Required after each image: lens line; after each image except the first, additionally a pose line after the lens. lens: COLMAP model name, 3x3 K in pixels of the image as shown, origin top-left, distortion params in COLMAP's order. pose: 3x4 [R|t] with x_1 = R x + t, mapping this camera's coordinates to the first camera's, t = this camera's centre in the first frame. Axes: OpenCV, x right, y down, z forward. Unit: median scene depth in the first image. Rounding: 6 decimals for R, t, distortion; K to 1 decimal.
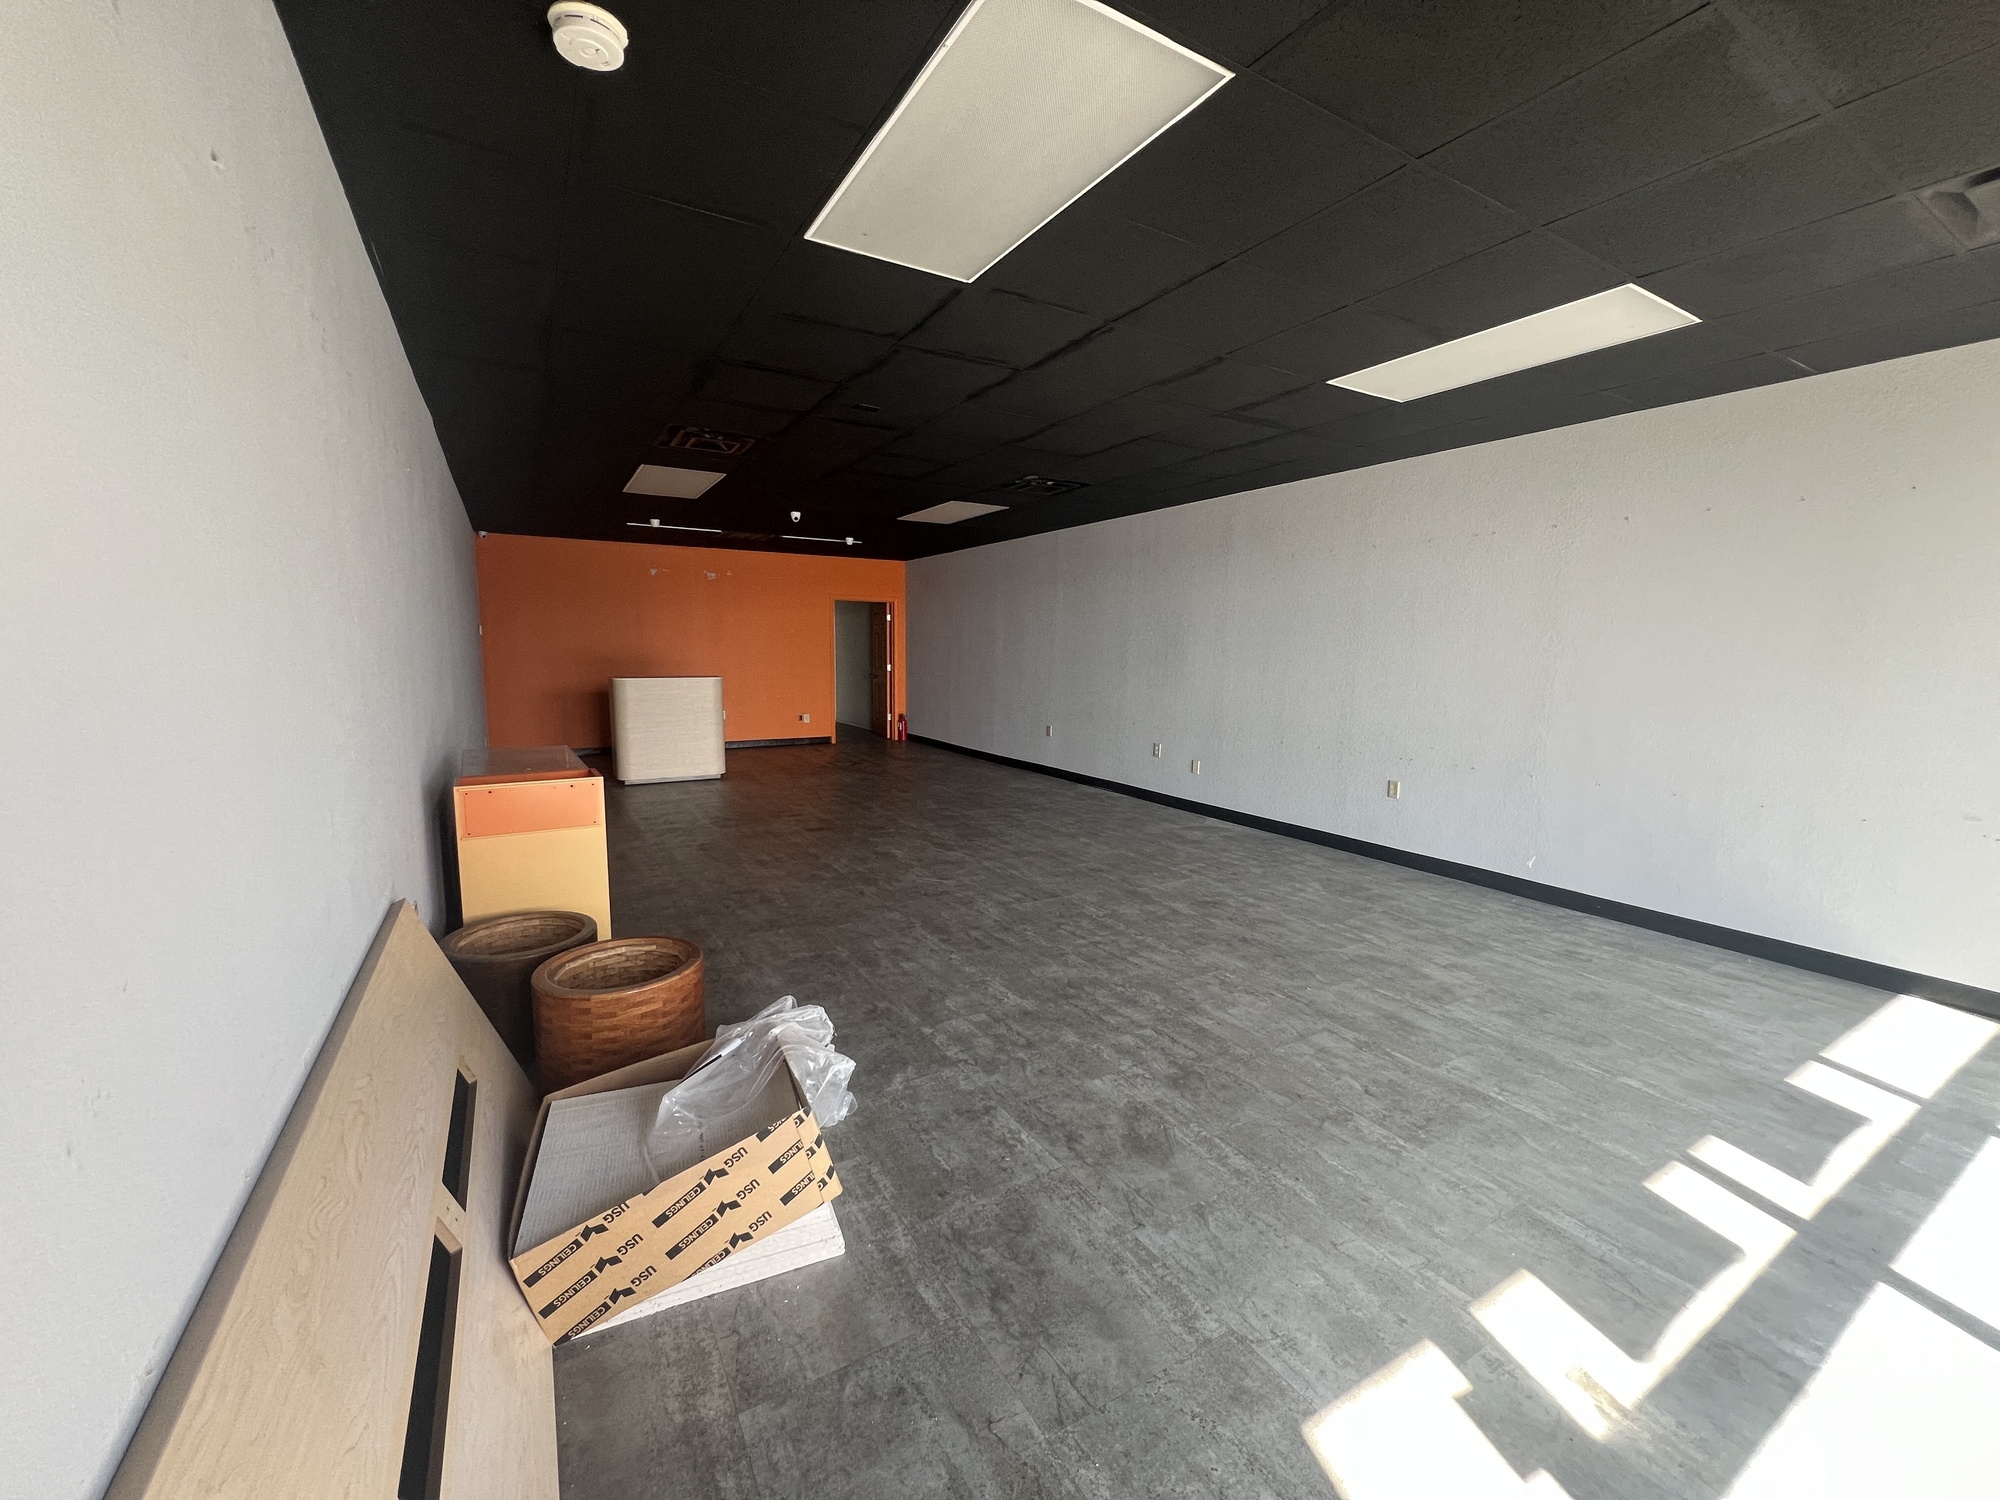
lens RADIAL K [[803.4, 0, 996.2], [0, 803.4, 749.7], [0, 0, 1]] dist [-0.001806, 0.000626]
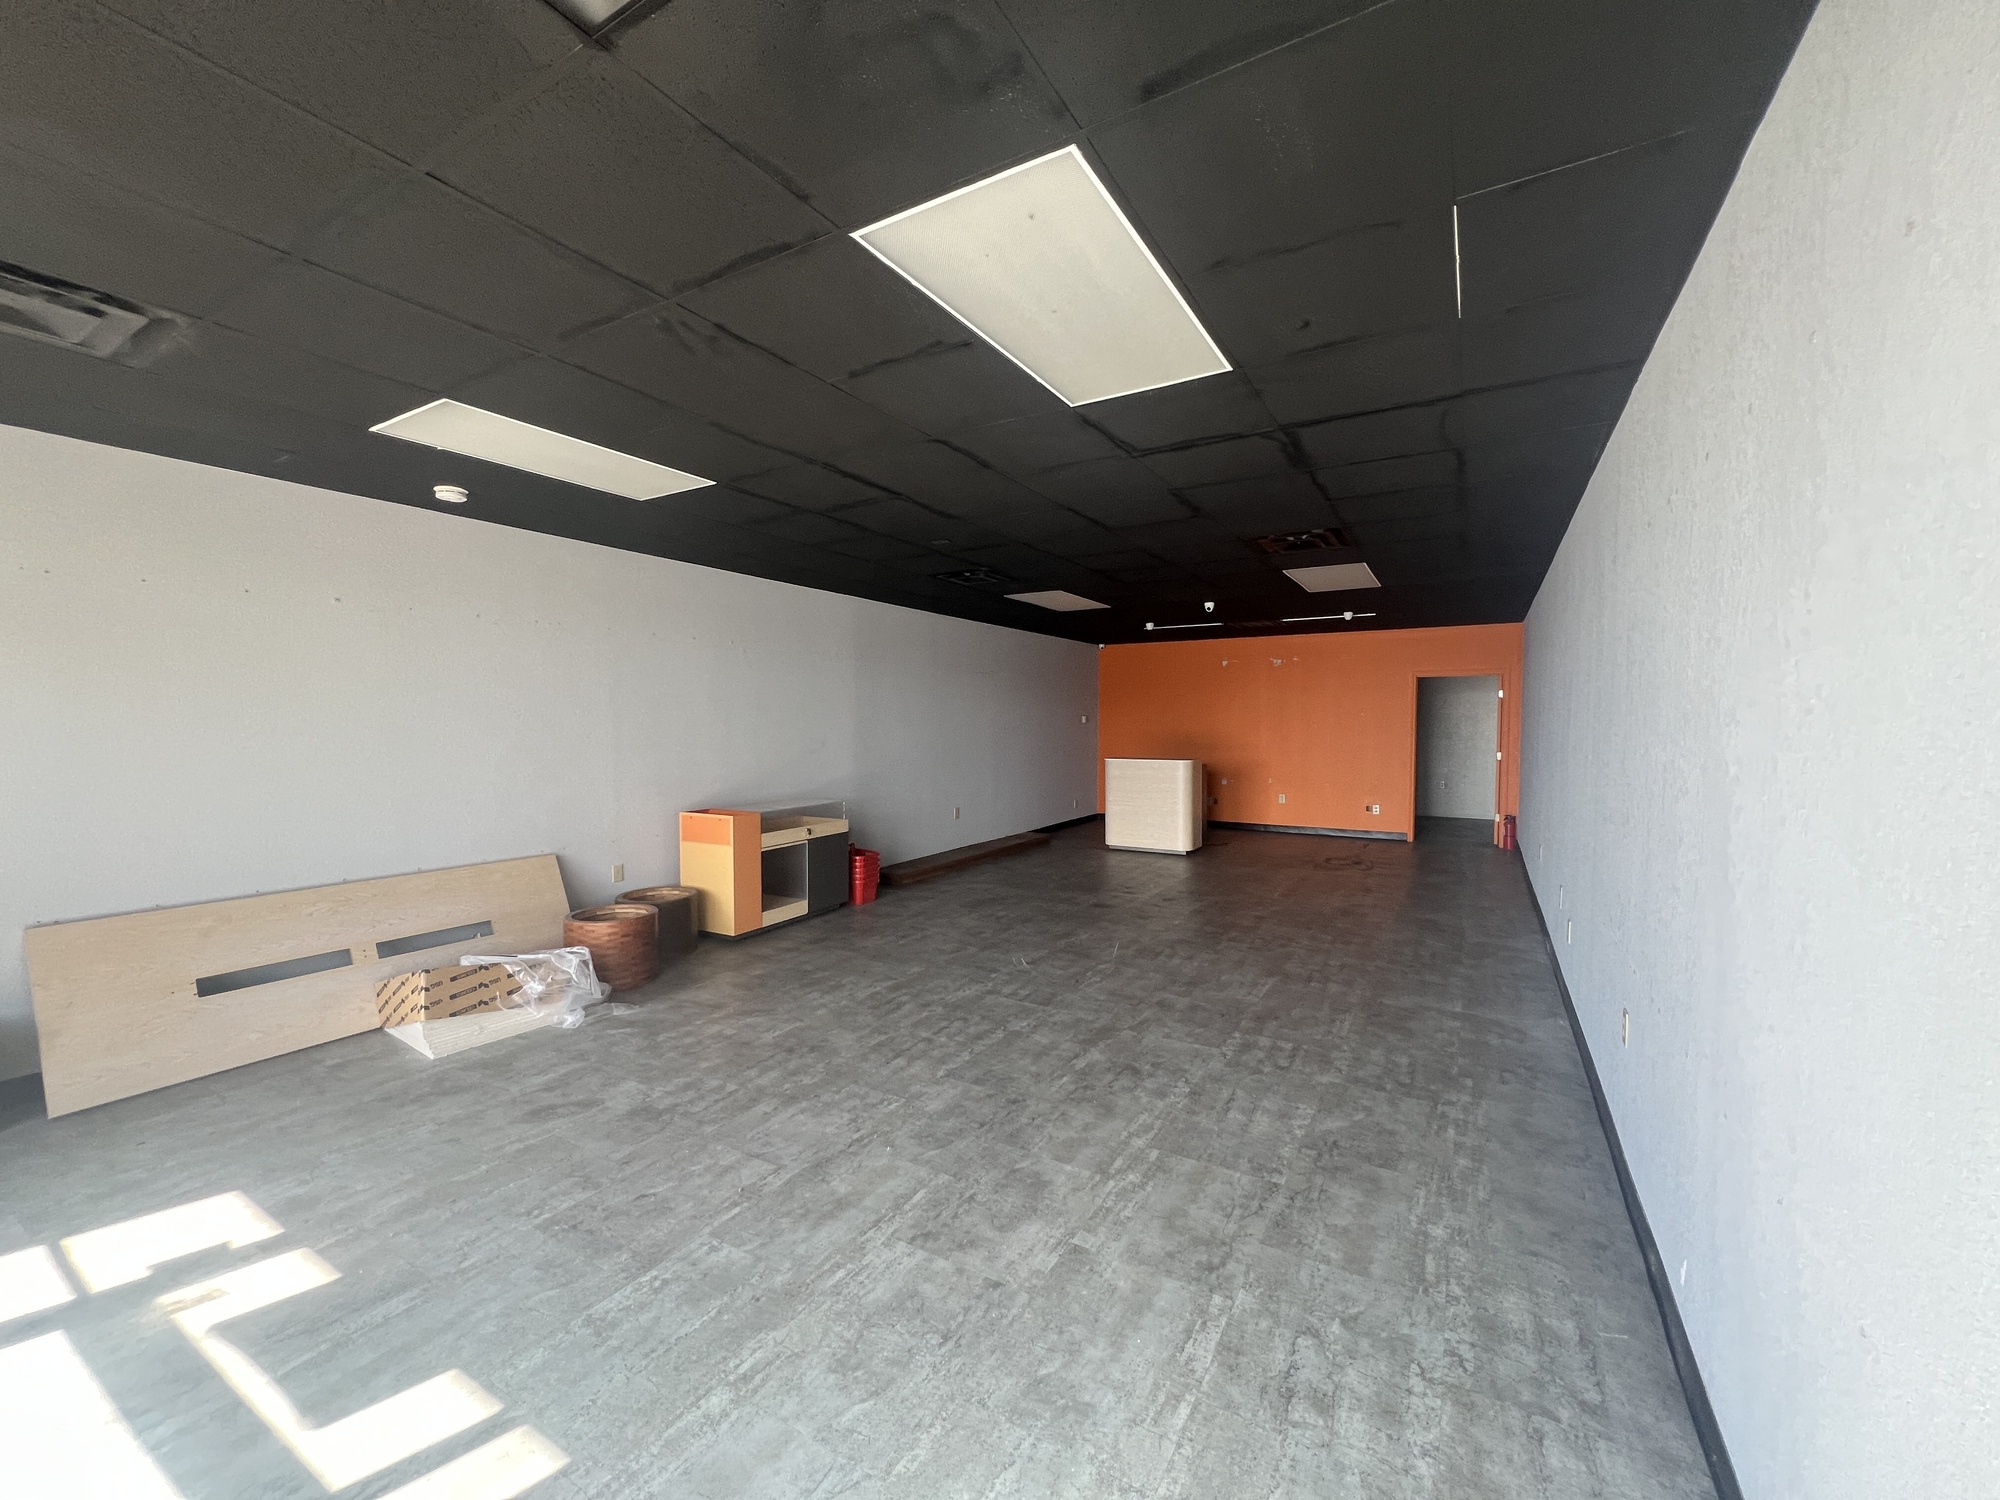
lens RADIAL K [[803.4, 0, 996.2], [0, 803.4, 749.7], [0, 0, 1]] dist [-0.001806, 0.000626]
pose [[0.478592, 0.019480, -0.877821, 0.997083], [-0.105803, 0.993749, -0.035632, -0.082645], [0.871639, 0.109929, 0.477662, 0.557319]]
